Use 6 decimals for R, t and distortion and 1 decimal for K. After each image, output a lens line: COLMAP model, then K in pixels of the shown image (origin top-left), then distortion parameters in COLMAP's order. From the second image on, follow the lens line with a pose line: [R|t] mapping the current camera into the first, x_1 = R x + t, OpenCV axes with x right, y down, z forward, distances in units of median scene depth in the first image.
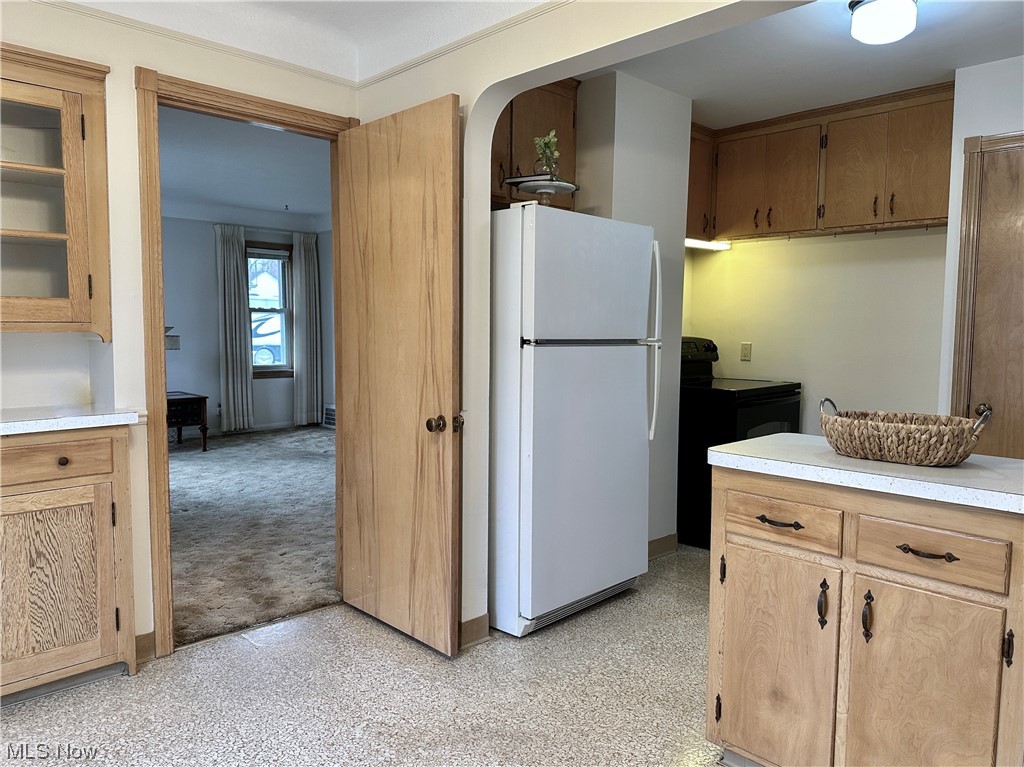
lens RADIAL K [[729.9, 0, 512.0], [0, 729.9, 383.5], [0, 0, 1]] dist [-0.015572, -0.000207]
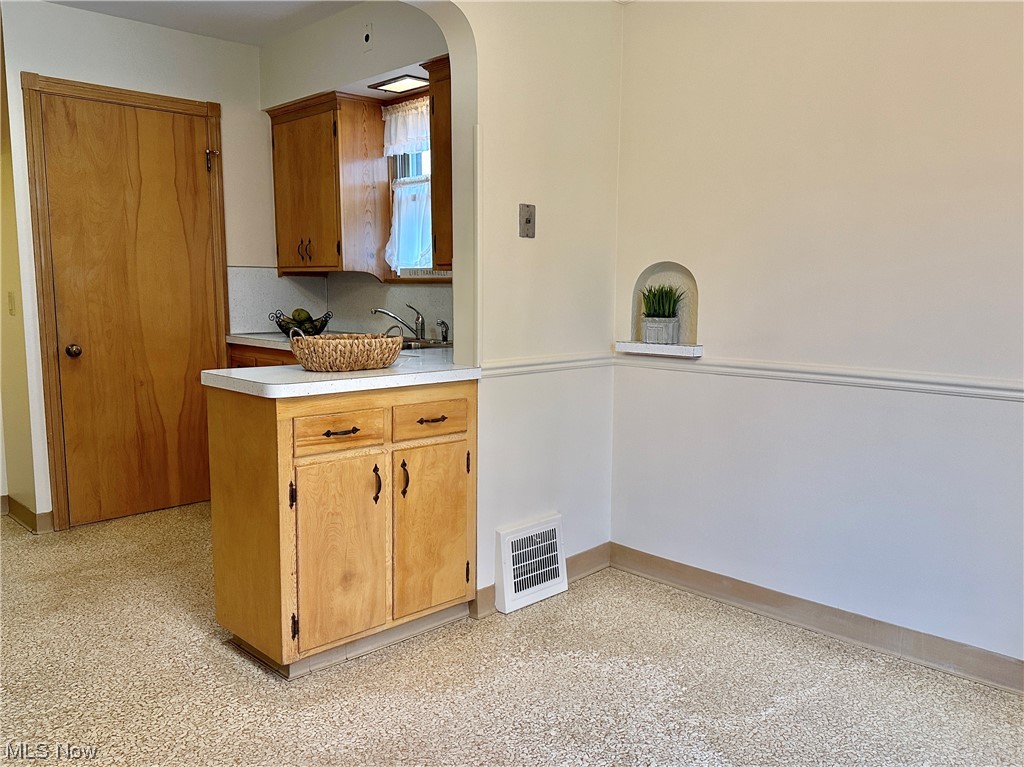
lens RADIAL K [[808.2, 0, 525.7], [0, 808.2, 387.3], [0, 0, 1]] dist [0.097073, -0.188781]
pose [[-0.006939, -0.128275, 0.991714, -0.703519], [0.074136, 0.988943, 0.128436, -0.021477], [-0.997224, 0.074413, 0.002647, 0.522540]]
